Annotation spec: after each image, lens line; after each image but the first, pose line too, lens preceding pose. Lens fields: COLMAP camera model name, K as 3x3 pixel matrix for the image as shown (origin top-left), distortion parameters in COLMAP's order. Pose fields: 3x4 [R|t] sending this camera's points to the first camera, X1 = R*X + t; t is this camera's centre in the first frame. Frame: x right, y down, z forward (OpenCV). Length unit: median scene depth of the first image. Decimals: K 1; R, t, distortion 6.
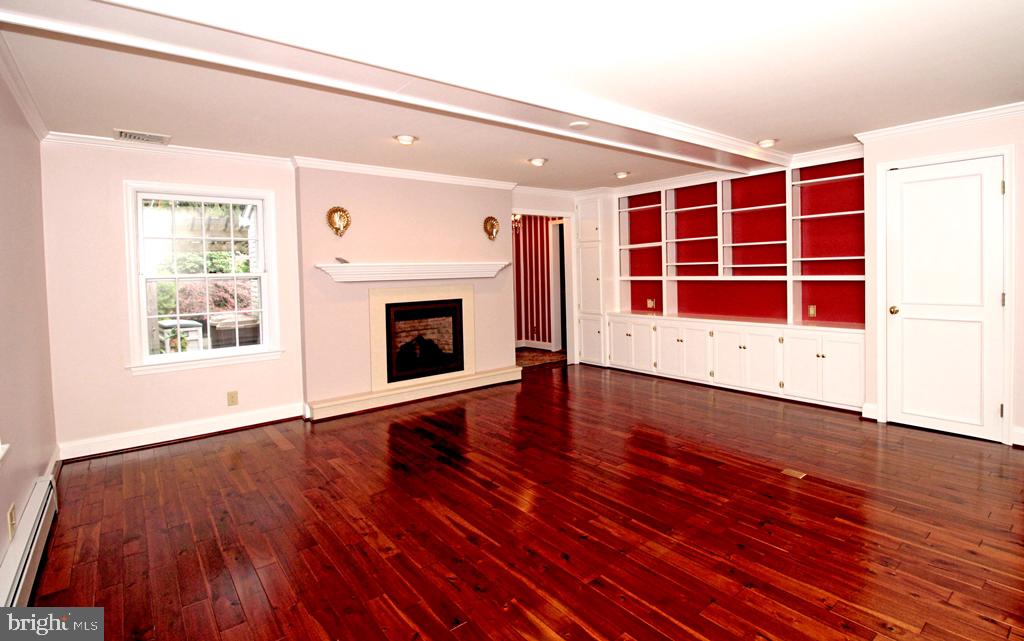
lens RADIAL K [[502.3, 0, 514.8], [0, 502.3, 322.0], [0, 0, 1]] dist [-0.000058, 0.000001]
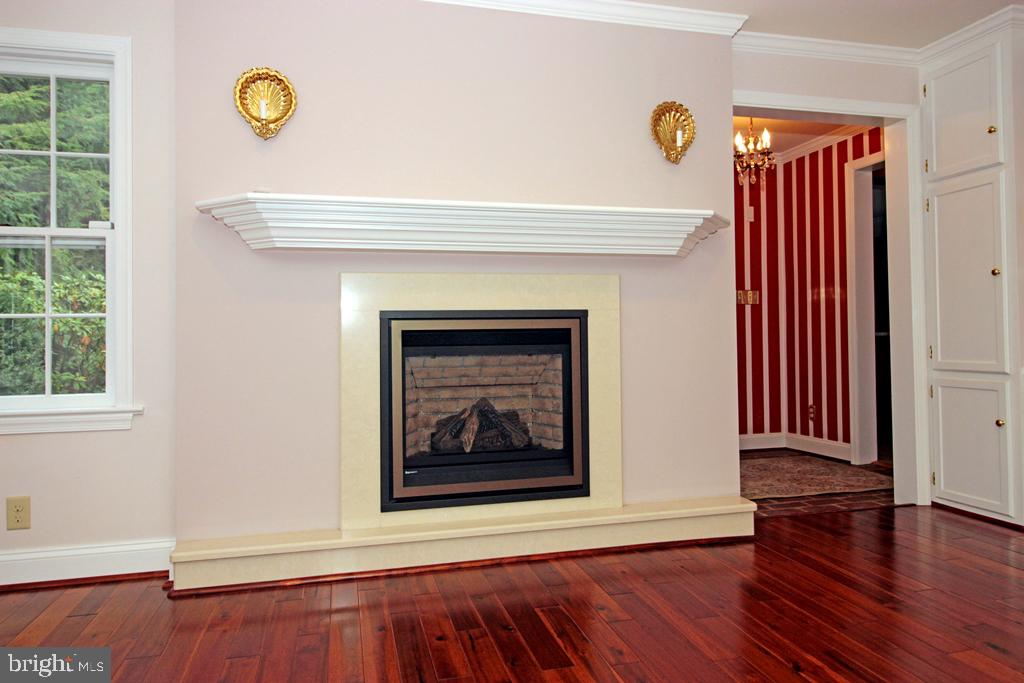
lens RADIAL K [[671.6, 0, 511.2], [0, 671.6, 334.9], [0, 0, 1]] dist [0.002503, -0.000362]
pose [[0.917055, 0.013744, -0.398523, 0.044832], [-0.053244, 0.994677, -0.088216, 0.019738], [0.395189, 0.102118, 0.912906, 0.463970]]
